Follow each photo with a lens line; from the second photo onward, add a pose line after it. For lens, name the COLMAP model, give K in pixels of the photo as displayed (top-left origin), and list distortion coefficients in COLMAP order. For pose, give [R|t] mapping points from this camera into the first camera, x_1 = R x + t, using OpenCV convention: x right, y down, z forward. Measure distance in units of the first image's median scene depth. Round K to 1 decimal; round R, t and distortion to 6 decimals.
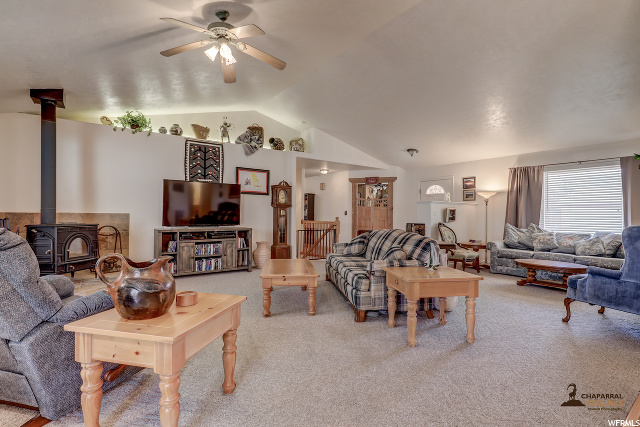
lens RADIAL K [[294.5, 0, 328.6], [0, 294.5, 213.4], [0, 0, 1]] dist [-0.001459, -0.000016]
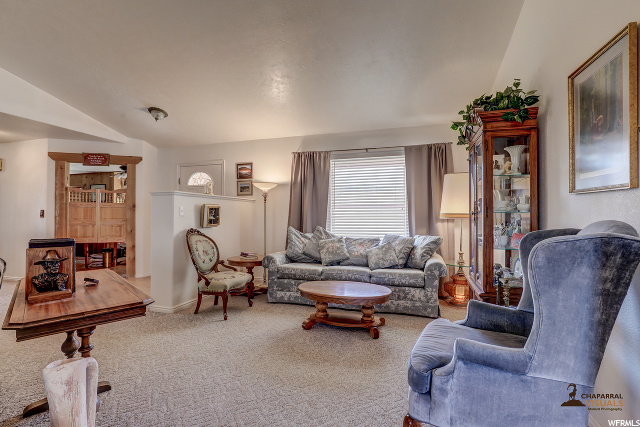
lens RADIAL K [[294.5, 0, 328.6], [0, 294.5, 213.4], [0, 0, 1]] dist [-0.001459, -0.000016]
pose [[0.786810, -0.002605, 0.617190, 0.235134], [0.004665, 0.999988, -0.001726, 0.003030], [-0.617178, 0.004237, 0.786812, 0.372468]]
